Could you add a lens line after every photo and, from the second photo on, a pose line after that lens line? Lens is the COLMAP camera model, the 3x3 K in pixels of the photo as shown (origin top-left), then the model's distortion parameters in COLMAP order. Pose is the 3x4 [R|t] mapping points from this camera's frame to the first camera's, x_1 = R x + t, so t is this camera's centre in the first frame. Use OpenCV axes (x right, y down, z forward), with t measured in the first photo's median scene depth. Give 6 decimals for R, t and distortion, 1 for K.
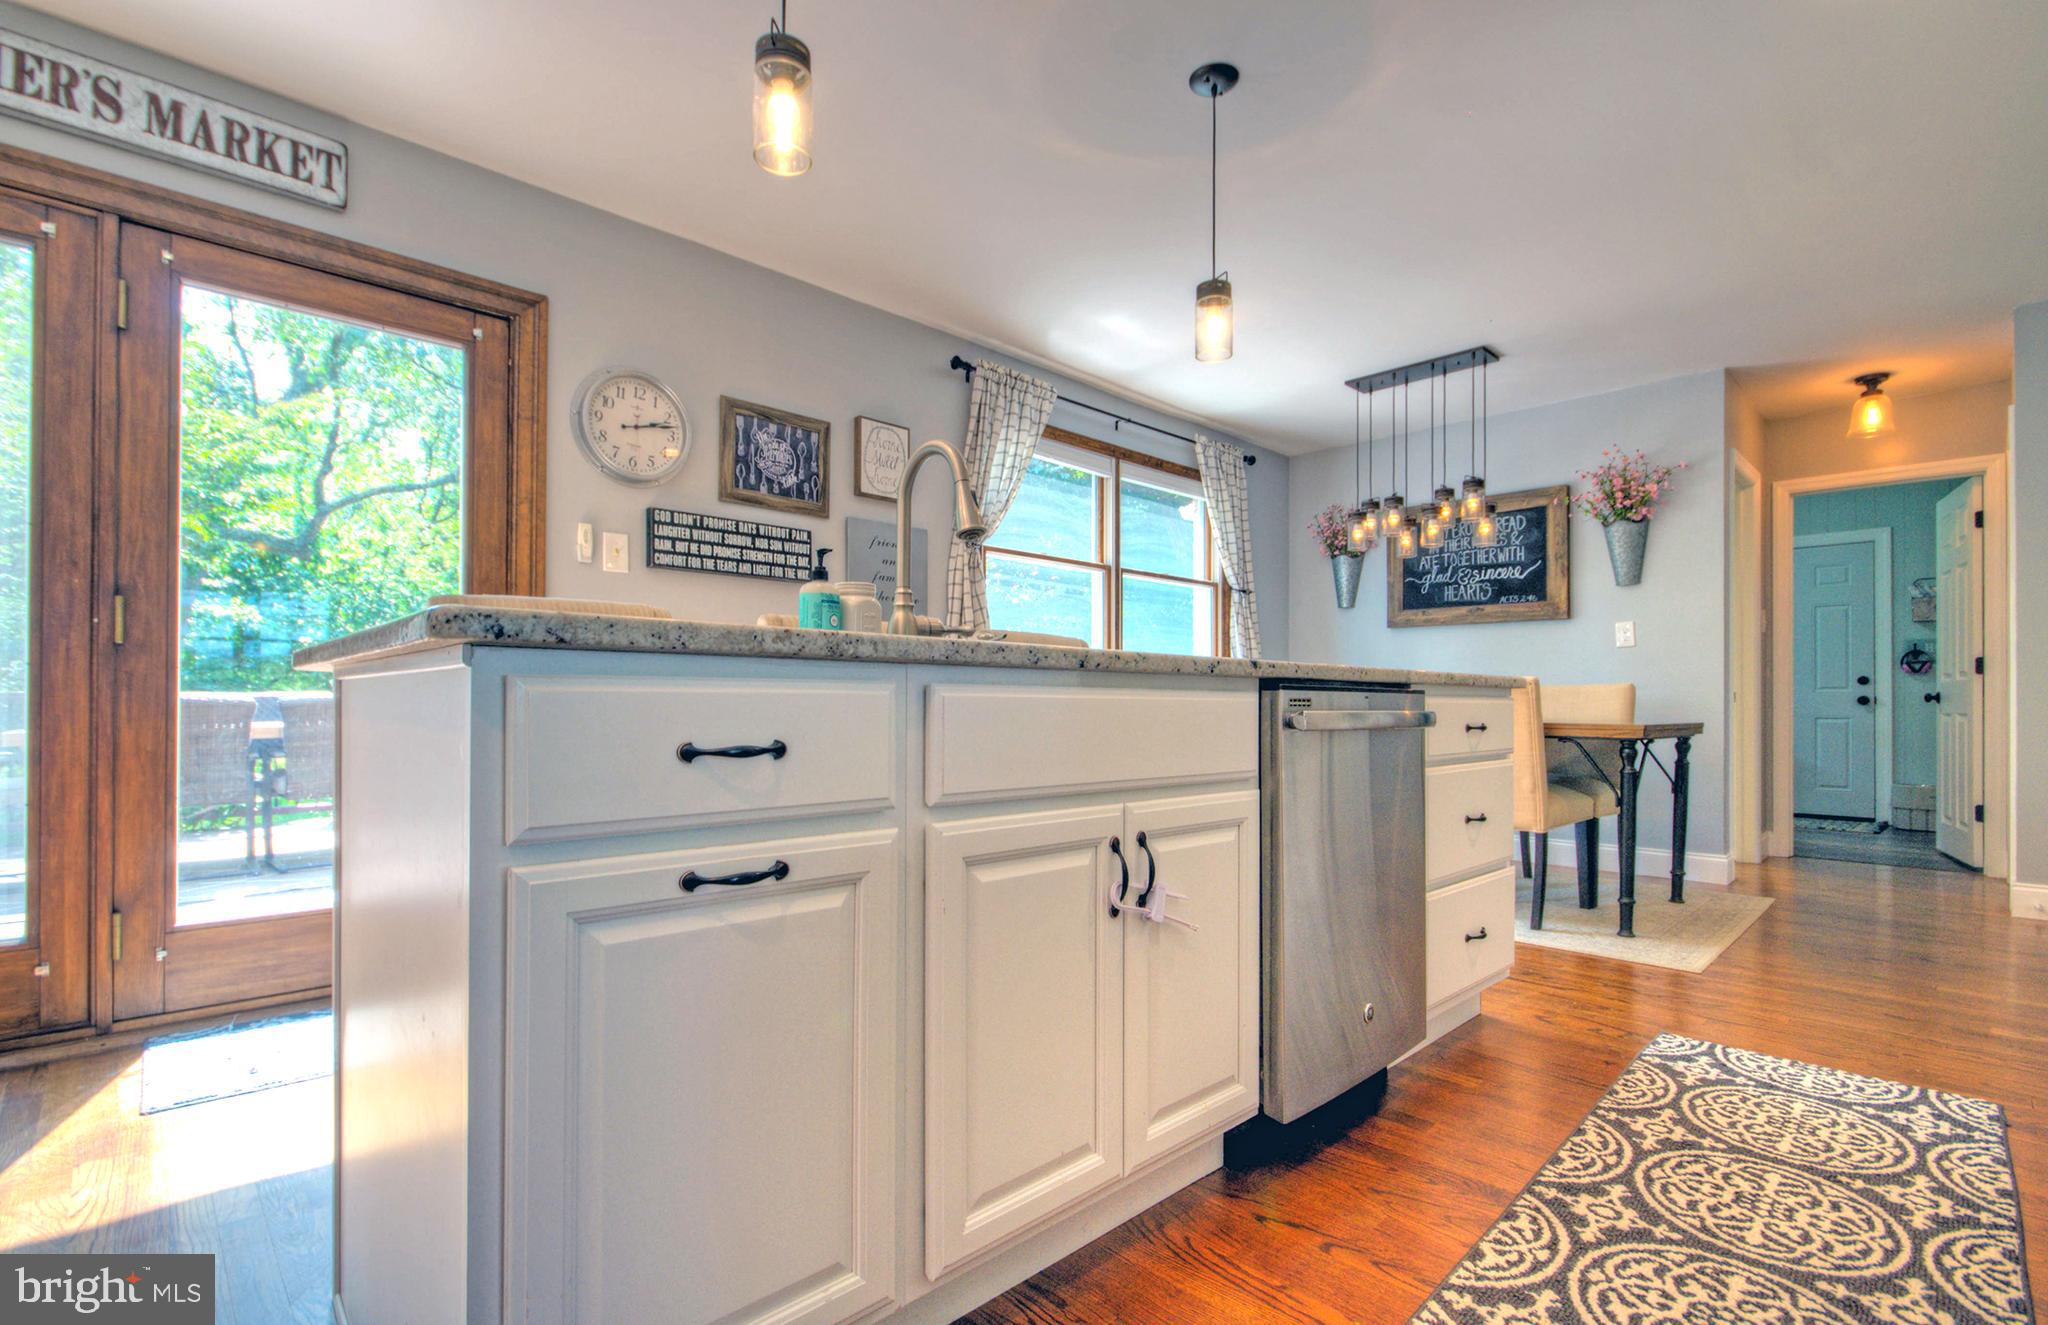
lens RADIAL K [[938.5, 0, 1021.0], [0, 938.5, 703.3], [0, 0, 1]] dist [0.003533, -0.005440]
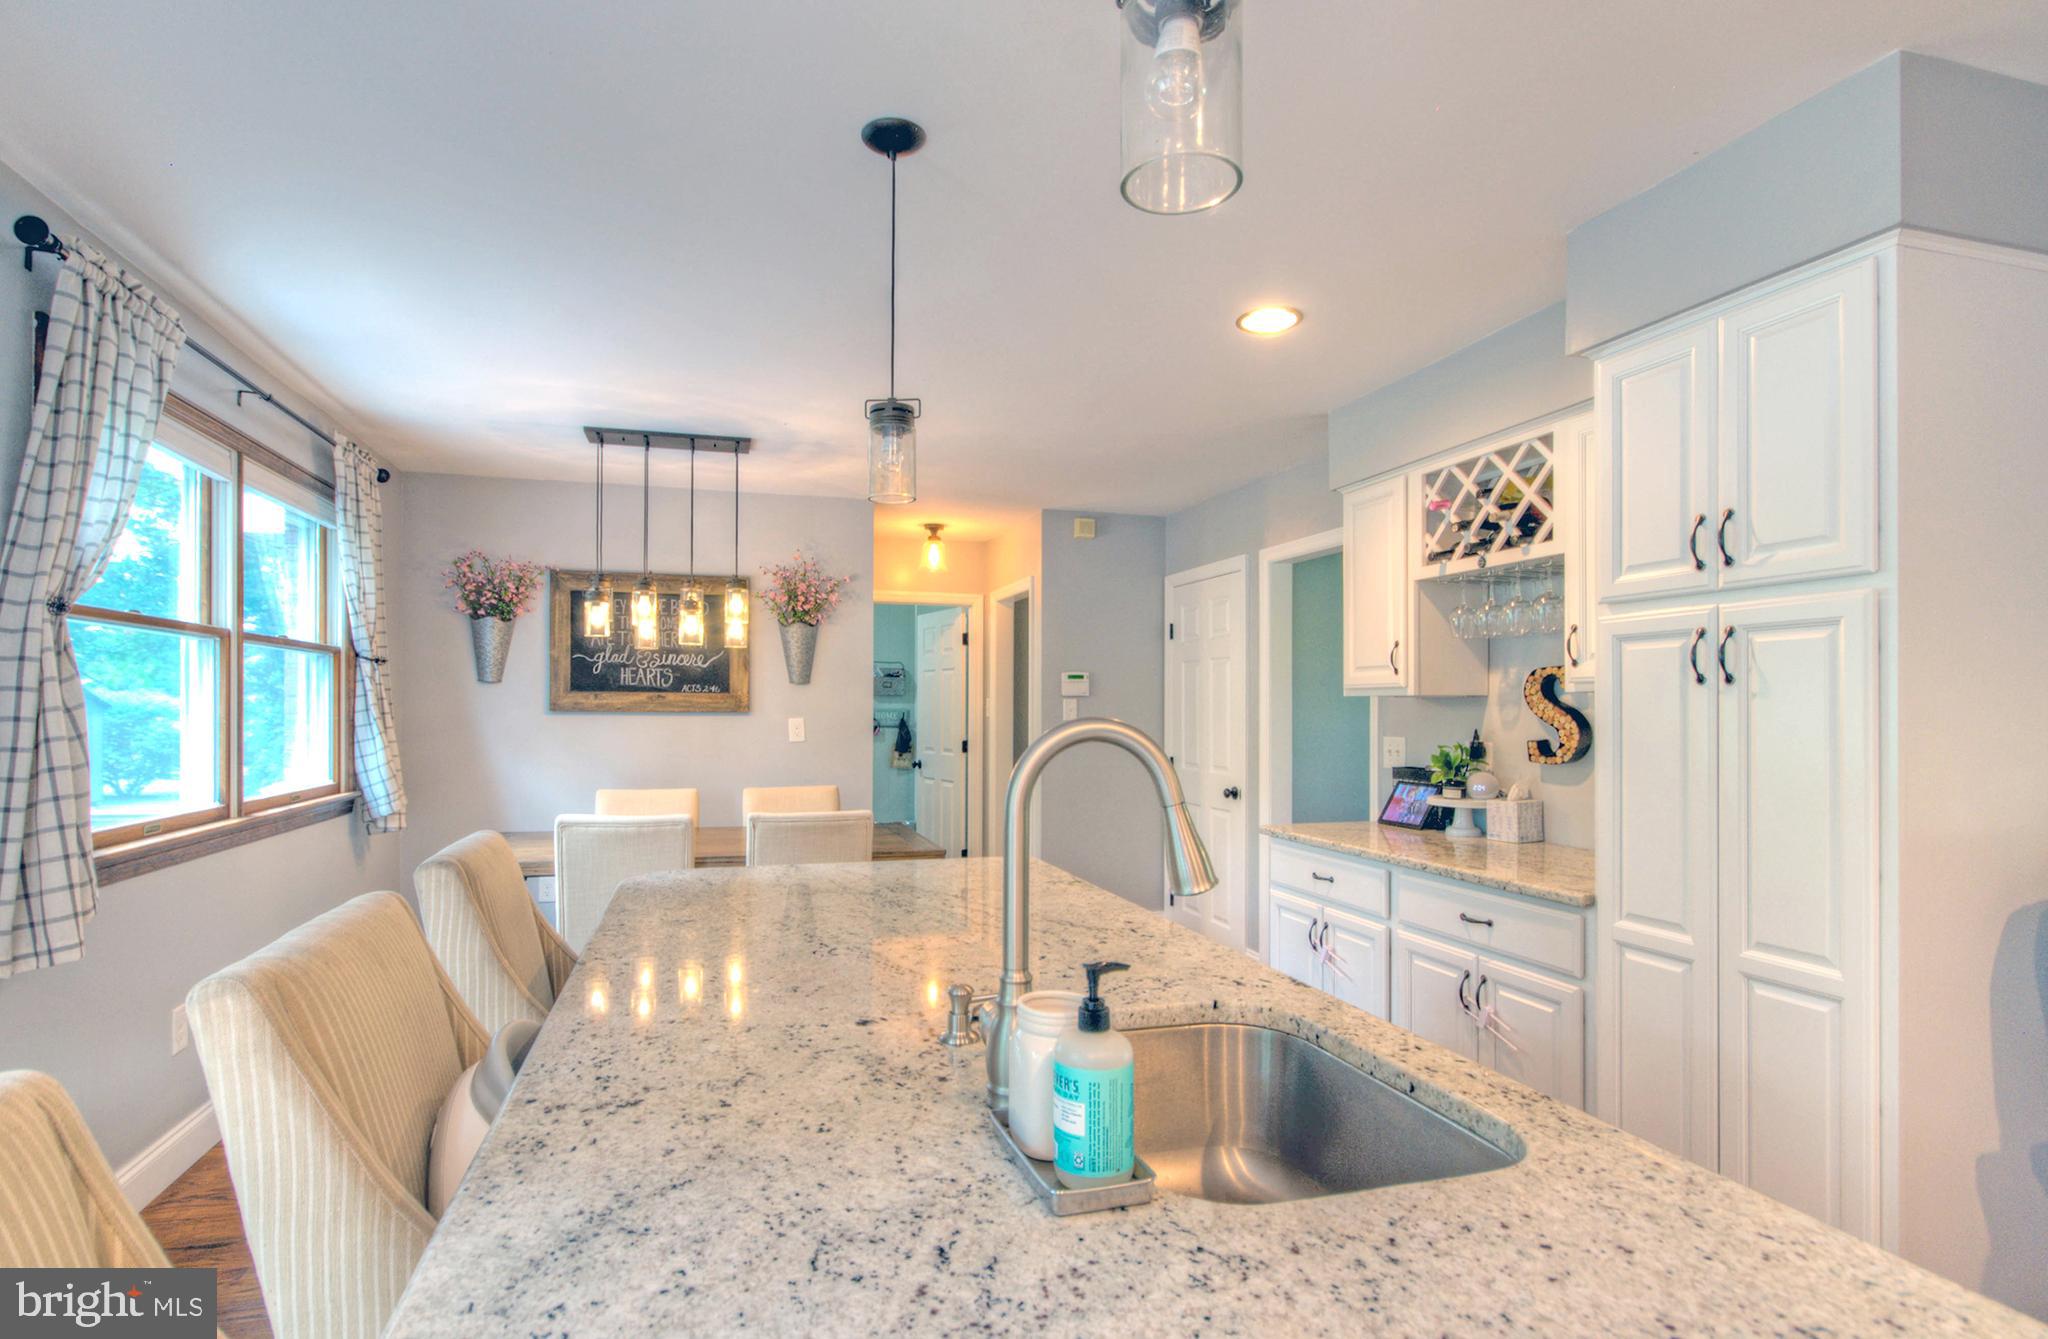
lens RADIAL K [[1005.0, 0, 988.4], [0, 1005.0, 703.6], [0, 0, 1]] dist [-0.003264, -0.000385]
pose [[0.478818, 0.002169, 0.877912, -0.345970], [-0.003289, 0.999994, -0.000677, -0.147845], [-0.877908, -0.002563, 0.478822, 0.393177]]
